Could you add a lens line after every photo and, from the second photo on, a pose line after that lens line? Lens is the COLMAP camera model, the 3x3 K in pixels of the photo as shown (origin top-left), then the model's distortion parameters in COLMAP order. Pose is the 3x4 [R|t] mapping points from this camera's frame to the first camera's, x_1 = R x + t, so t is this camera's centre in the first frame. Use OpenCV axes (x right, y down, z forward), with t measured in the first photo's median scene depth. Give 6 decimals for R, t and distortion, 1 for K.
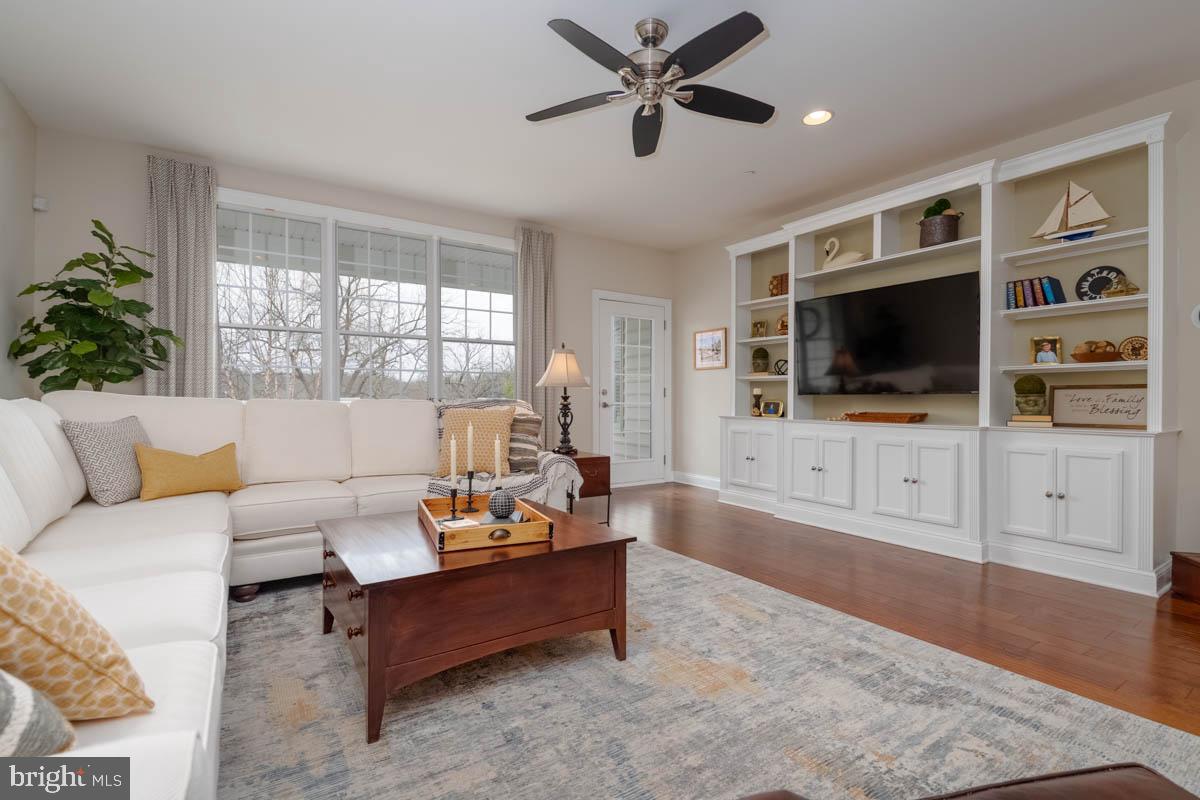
lens RADIAL K [[553.6, 0, 600.0], [0, 553.6, 400.0], [0, 0, 1]] dist [0.010962, -0.007842]
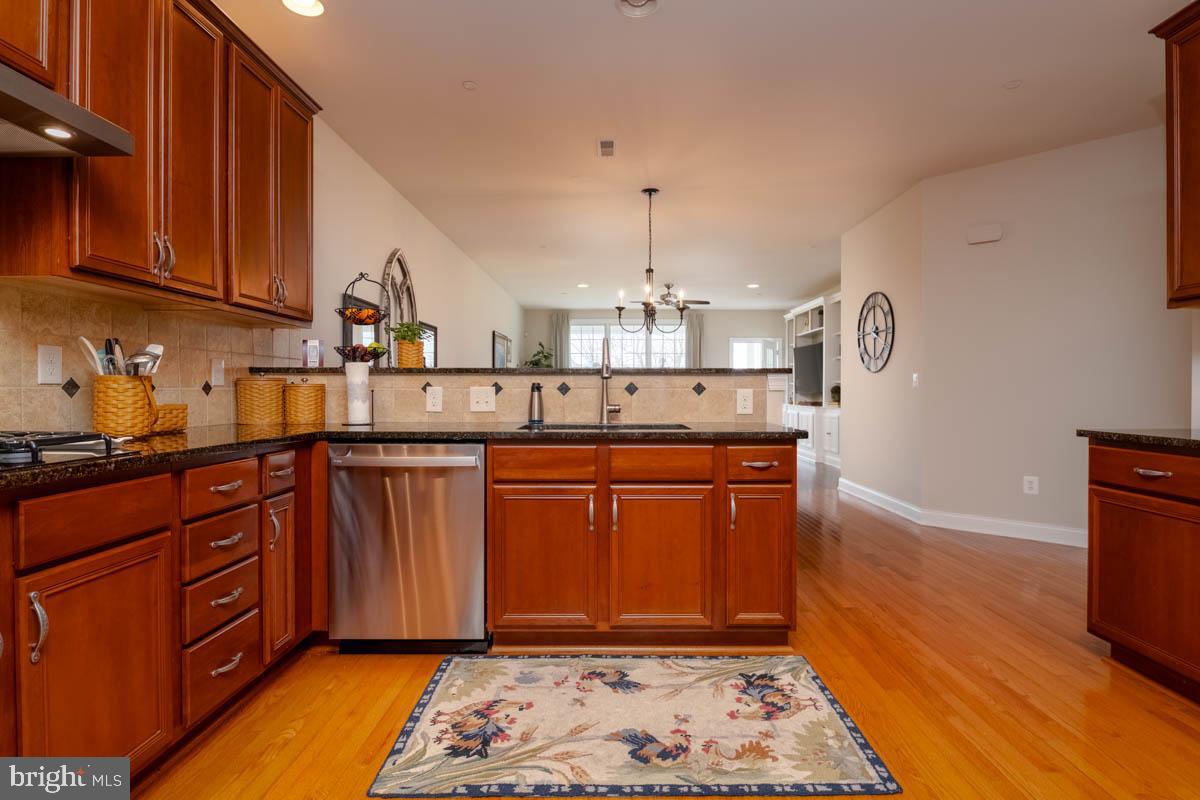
lens RADIAL K [[611.4, 0, 607.9], [0, 611.4, 387.8], [0, 0, 1]] dist [-0.000923, 0.000294]
pose [[0.831604, -0.007289, -0.555321, 1.824997], [-0.000784, 0.999897, -0.014298, 0.003627], [0.555368, 0.012325, 0.831513, -2.267098]]
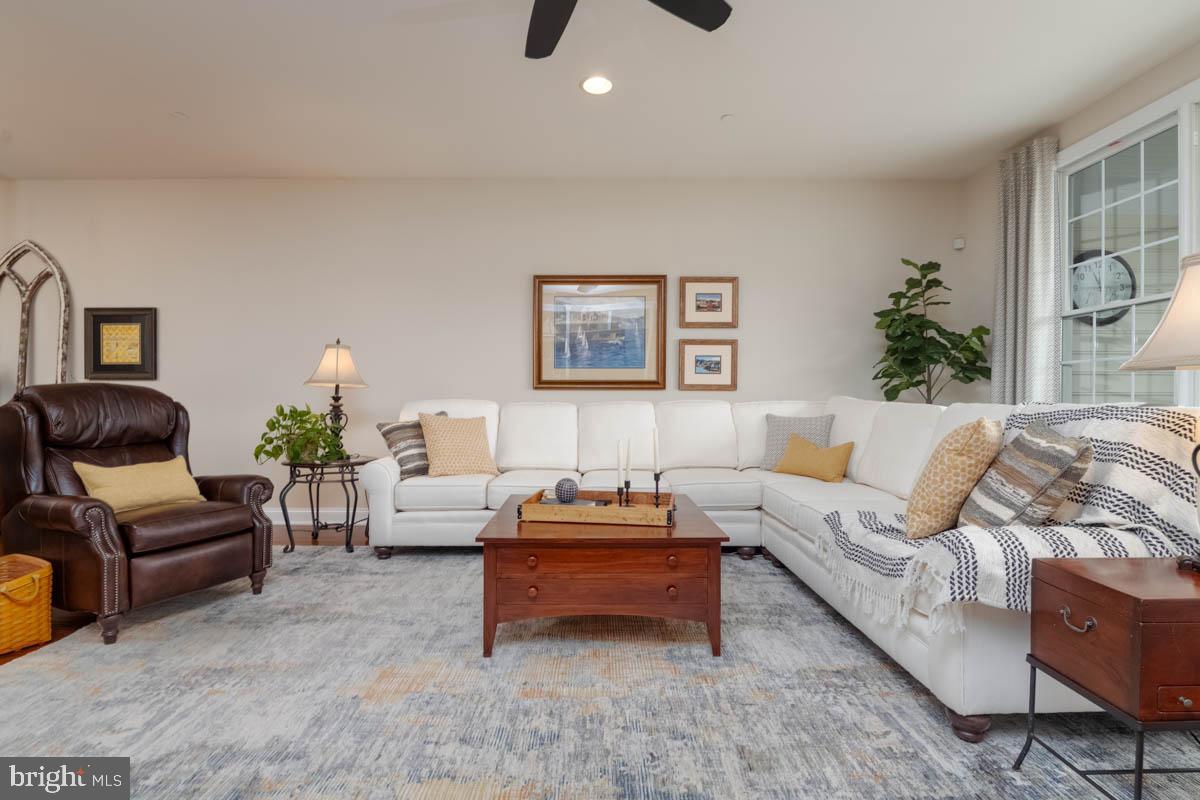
lens RADIAL K [[561.3, 0, 600.0], [0, 561.3, 400.0], [0, 0, 1]] dist [-0.000913, -0.008006]
pose [[-0.544066, -0.004638, -0.839030, 0.634490], [-0.010590, 0.999943, 0.001340, -0.002321], [0.838976, 0.009614, -0.544084, 1.389121]]
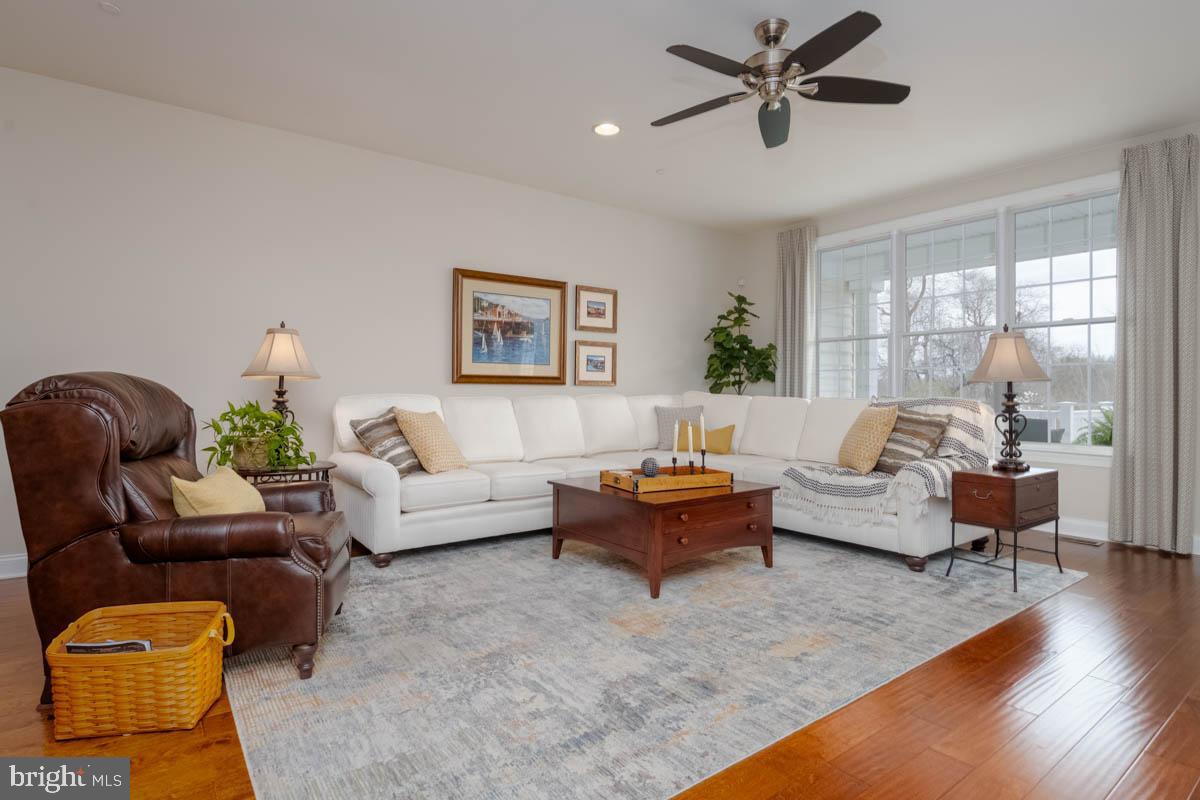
lens RADIAL K [[611.4, 0, 607.9], [0, 611.4, 387.8], [0, 0, 1]] dist [-0.000923, 0.000294]
pose [[0.065729, -0.012918, -0.997754, 1.163973], [-0.010884, 0.999847, -0.013662, 0.002399], [0.997778, 0.011758, 0.065578, 0.639155]]
